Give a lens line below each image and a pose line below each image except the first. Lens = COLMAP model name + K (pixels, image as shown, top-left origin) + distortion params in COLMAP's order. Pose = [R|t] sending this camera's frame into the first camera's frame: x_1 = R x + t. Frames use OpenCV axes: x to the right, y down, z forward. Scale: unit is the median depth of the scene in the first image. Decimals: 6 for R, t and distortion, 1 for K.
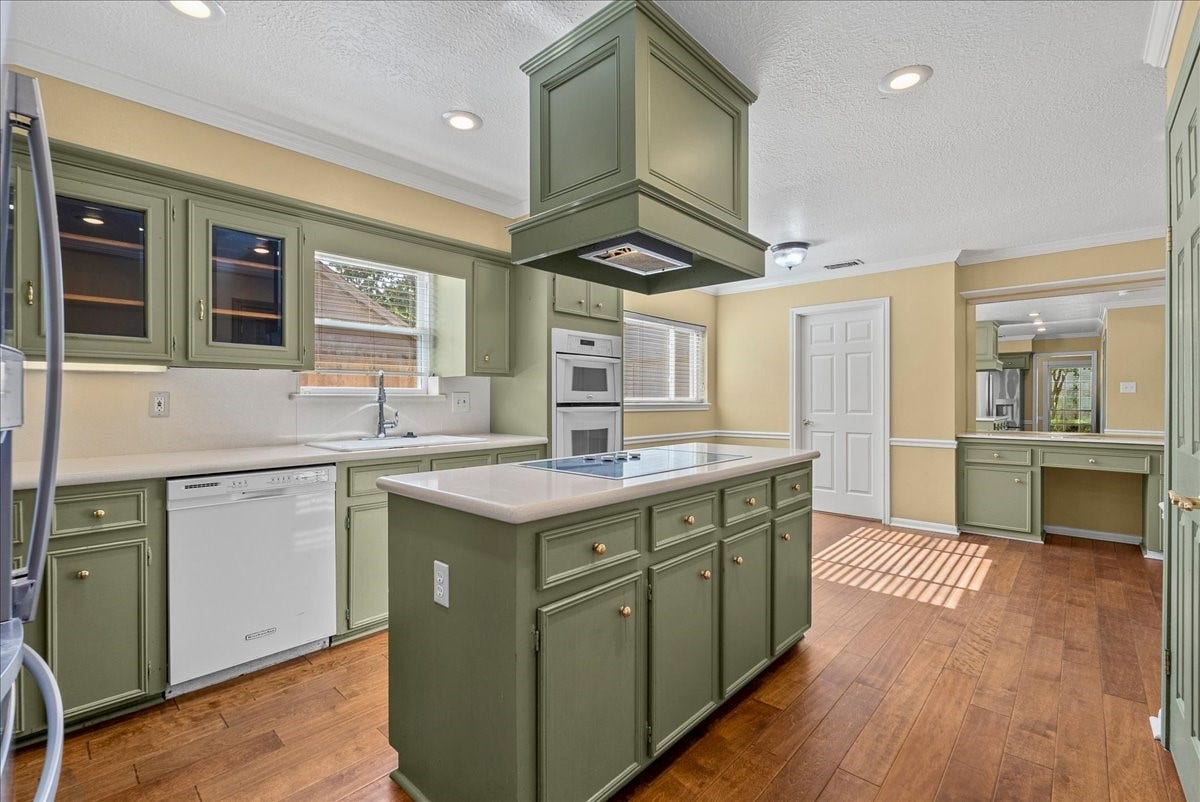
lens RADIAL K [[519.7, 0, 604.6], [0, 519.7, 401.6], [0, 0, 1]] dist [-0.005728, 0.001004]
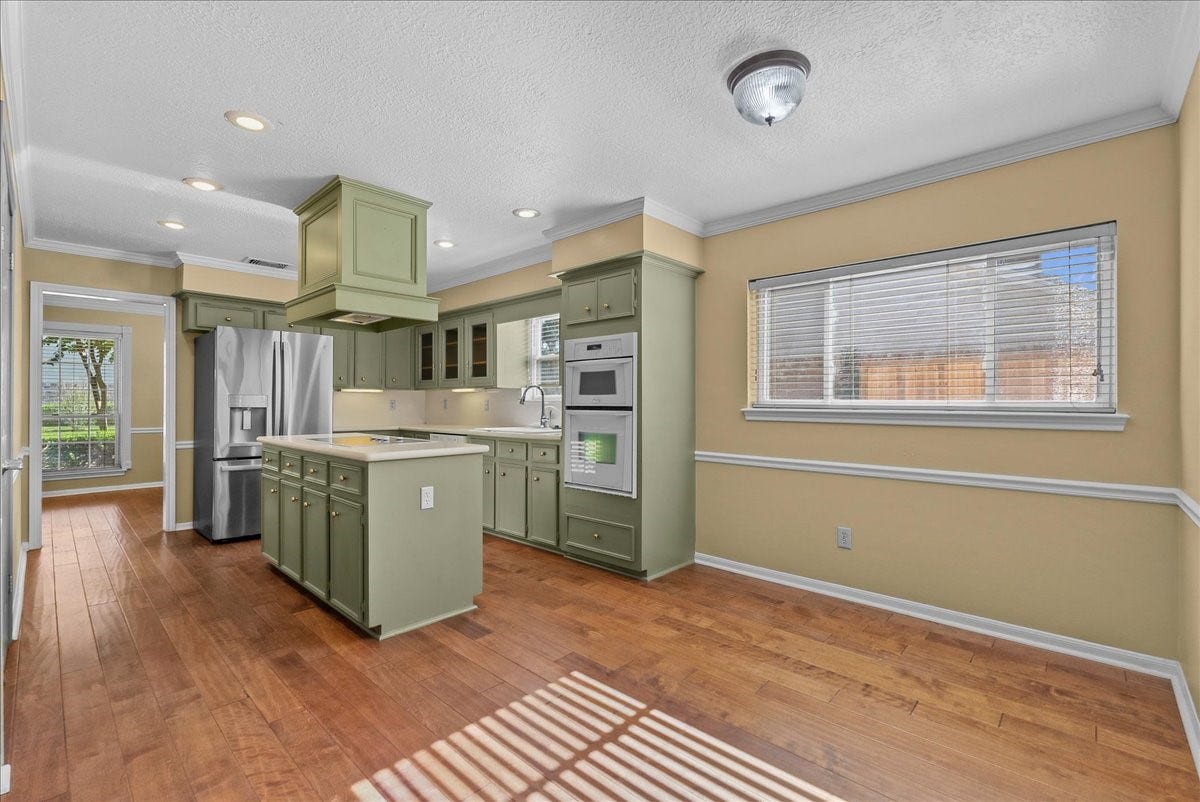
lens RADIAL K [[519.7, 0, 602.5], [0, 519.7, 400.3], [0, 0, 1]] dist [-0.005728, 0.001004]
pose [[0.004922, -0.004972, -0.999976, 1.039106], [-0.005264, 0.999974, -0.004998, -0.004673], [0.999974, 0.005289, 0.004896, 1.071173]]
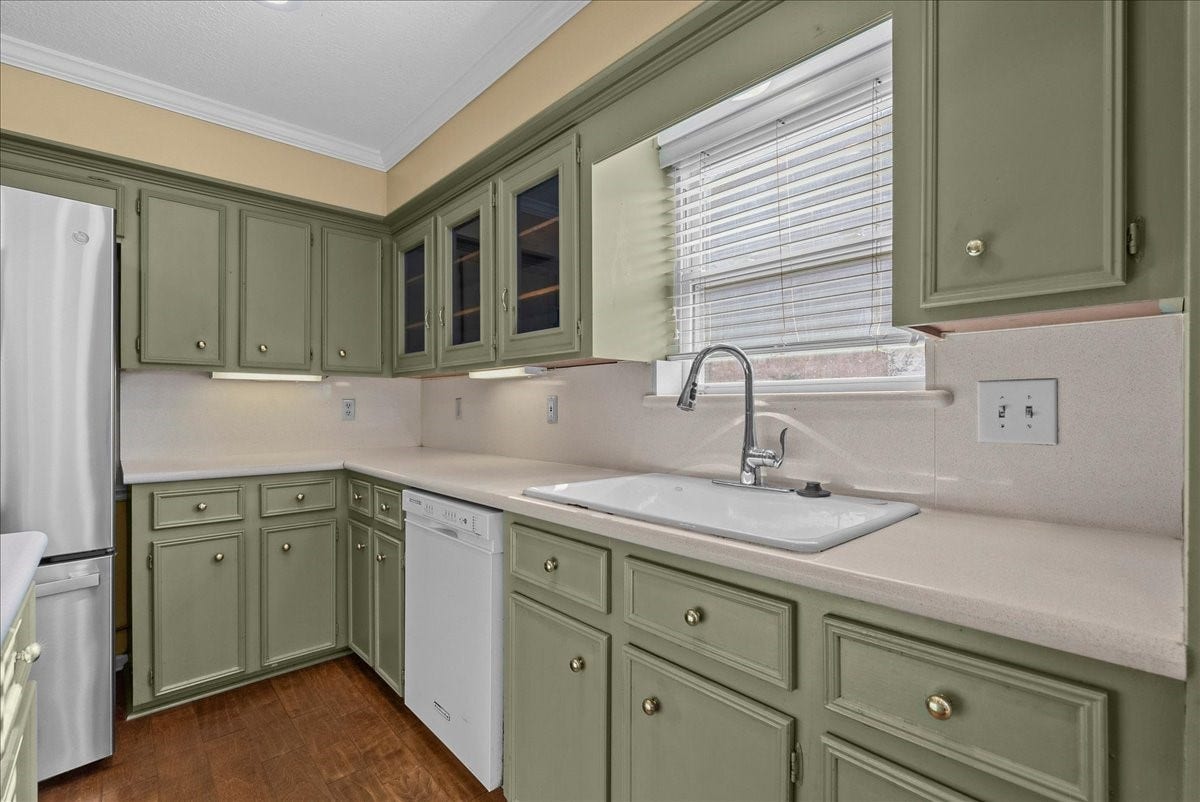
lens RADIAL K [[538.3, 0, 596.4], [0, 538.3, 403.9], [0, 0, 1]] dist [-0.004539, 0.000517]
pose [[-0.081072, -0.000937, -0.996708, 0.071526], [-0.003044, 0.999995, -0.000693, -0.003288], [0.996704, 0.002978, -0.081075, 0.824485]]
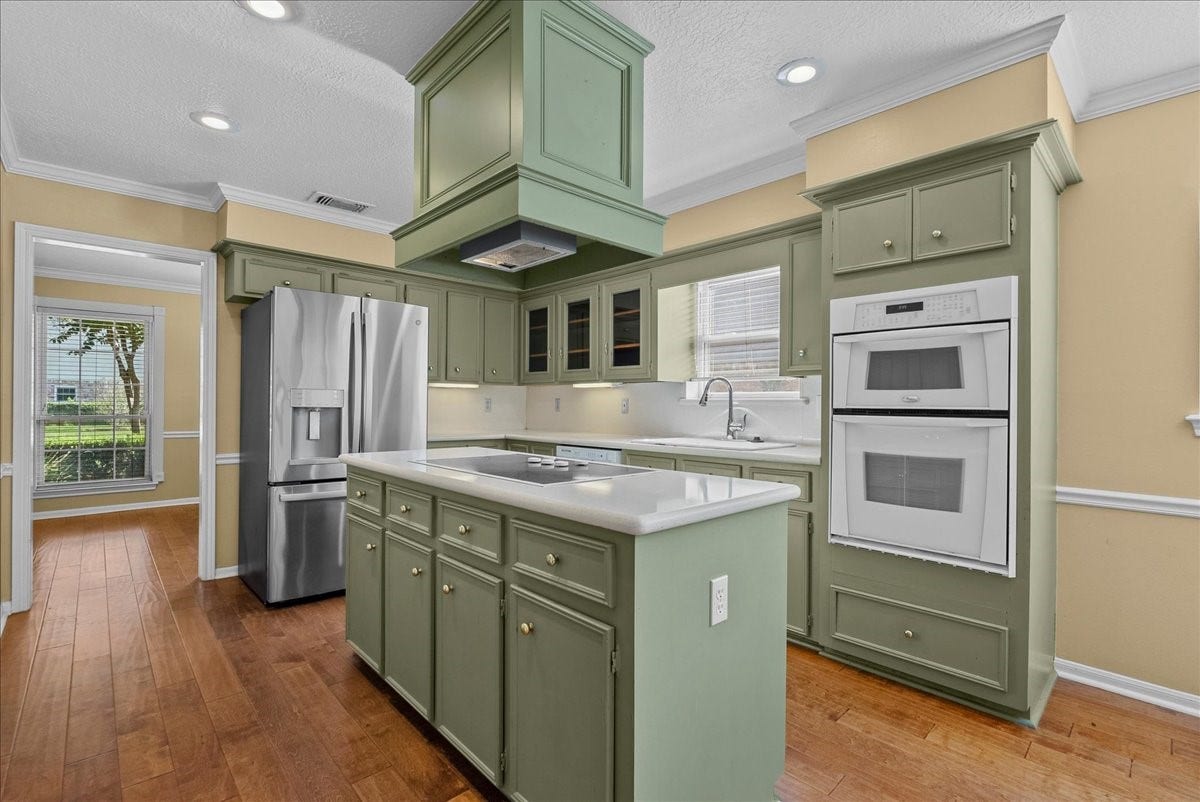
lens RADIAL K [[538.3, 0, 604.0], [0, 538.3, 402.4], [0, 0, 1]] dist [-0.004539, 0.000517]
pose [[-0.057935, -0.003172, -0.998315, 0.630668], [-0.011193, 0.999934, -0.002528, -0.000568], [0.998258, 0.011028, -0.057967, 0.737028]]
